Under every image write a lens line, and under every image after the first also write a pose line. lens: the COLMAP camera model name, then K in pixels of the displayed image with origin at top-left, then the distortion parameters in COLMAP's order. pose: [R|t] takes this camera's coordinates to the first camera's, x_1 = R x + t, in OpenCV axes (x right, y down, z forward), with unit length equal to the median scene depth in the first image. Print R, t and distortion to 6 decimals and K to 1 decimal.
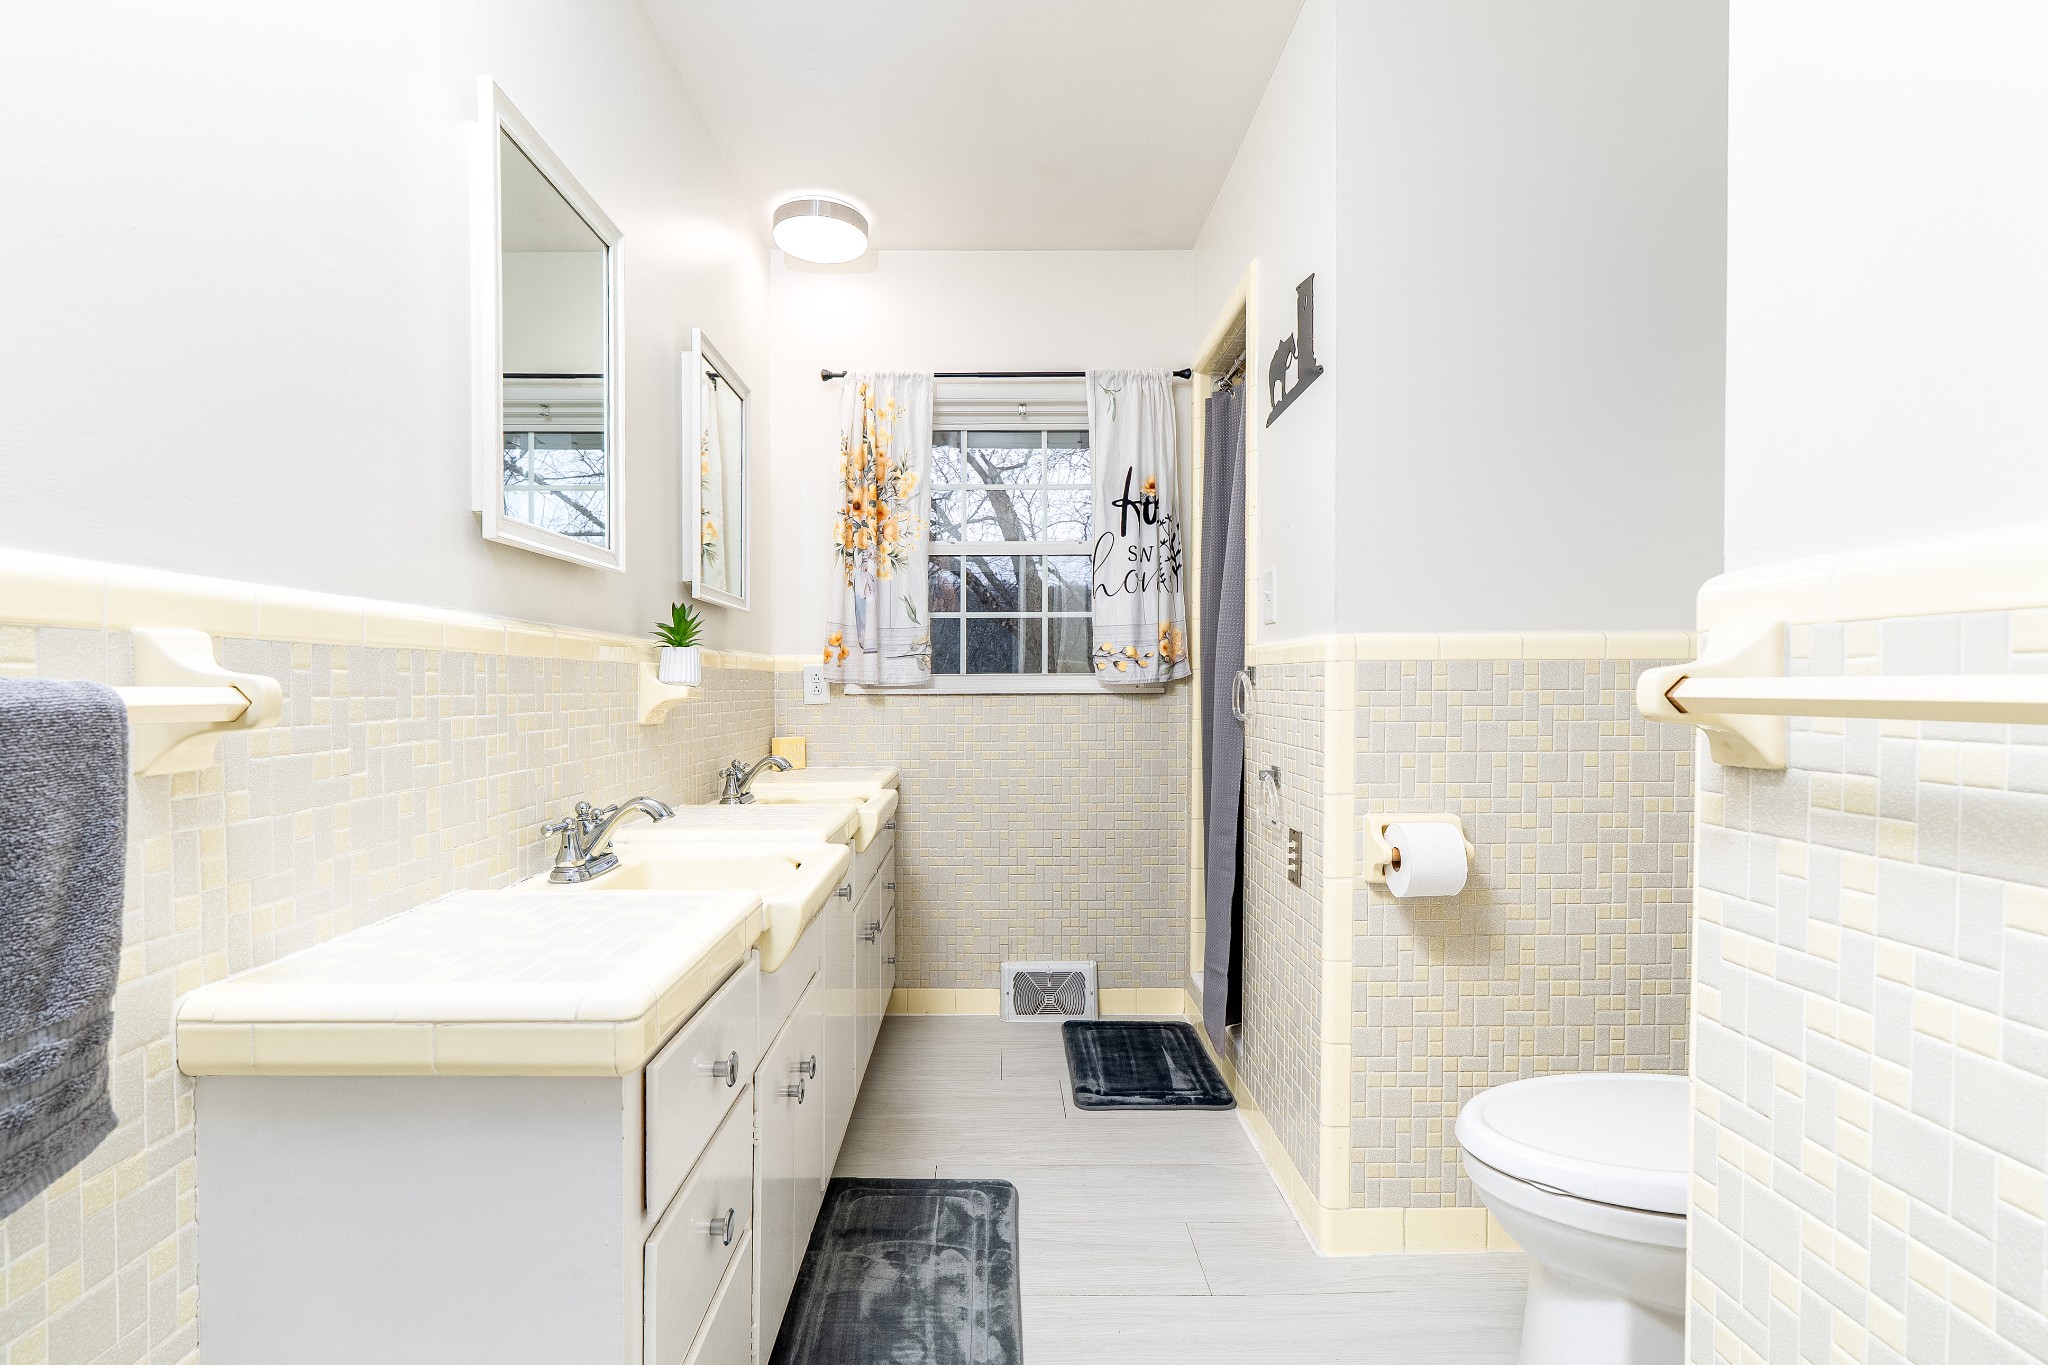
lens RADIAL K [[955.7, 0, 993.6], [0, 955.7, 722.5], [0, 0, 1]] dist [-0.002217, 0.000124]
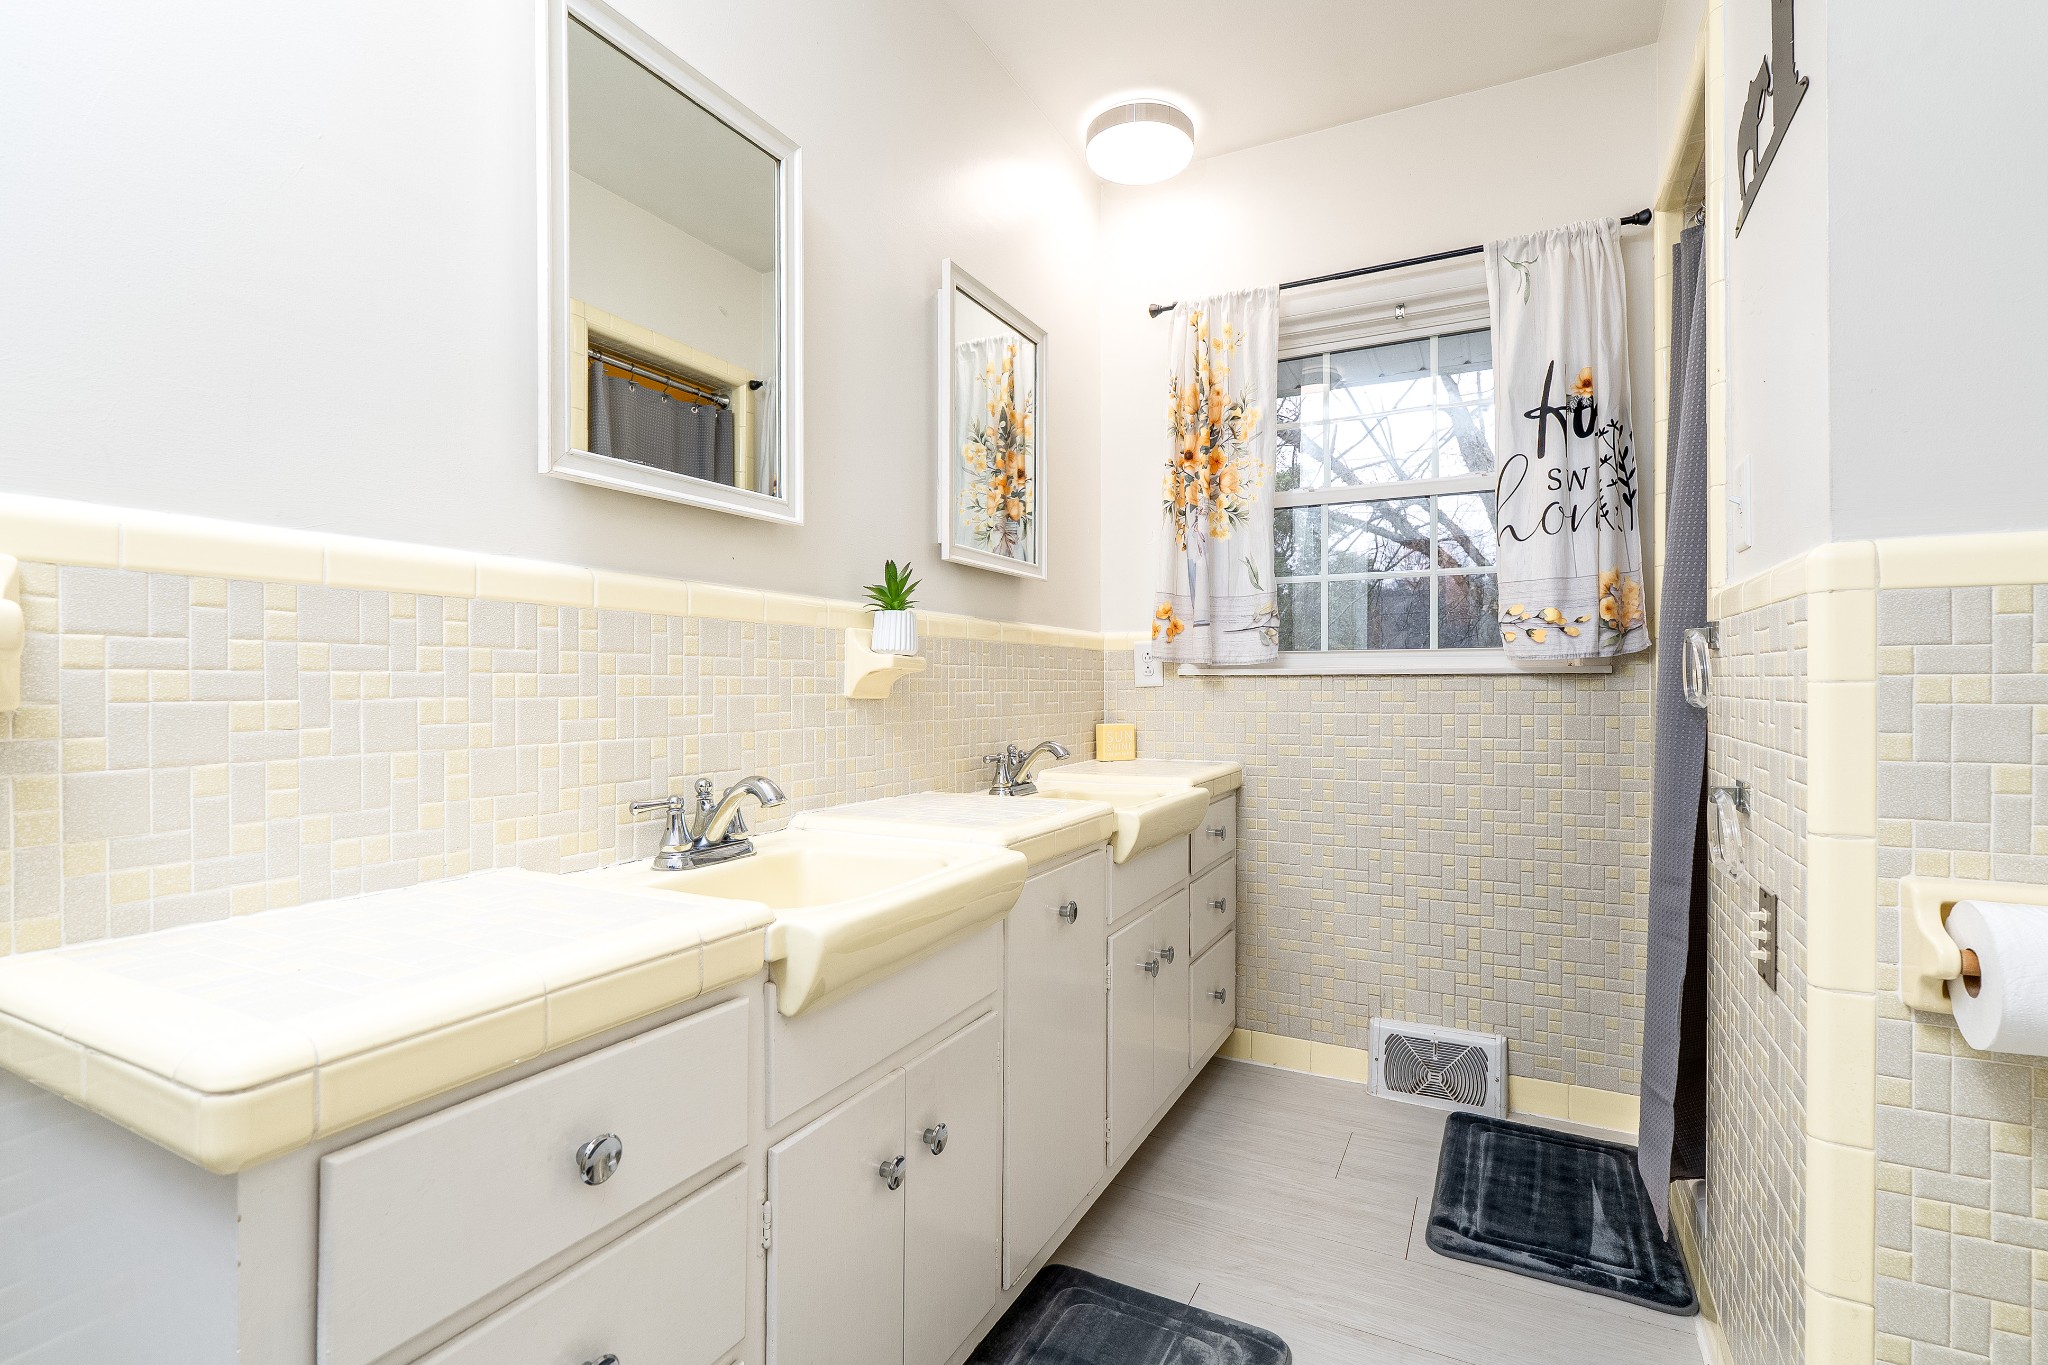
lens RADIAL K [[946.4, 0, 1025.2], [0, 946.4, 691.9], [0, 0, 1]] dist [-0.002644, 0.000621]
pose [[0.888999, 0.006728, -0.457860, 0.118956], [-0.020376, 0.999483, -0.024875, 0.009879], [0.457456, 0.031443, 0.888676, 0.186871]]
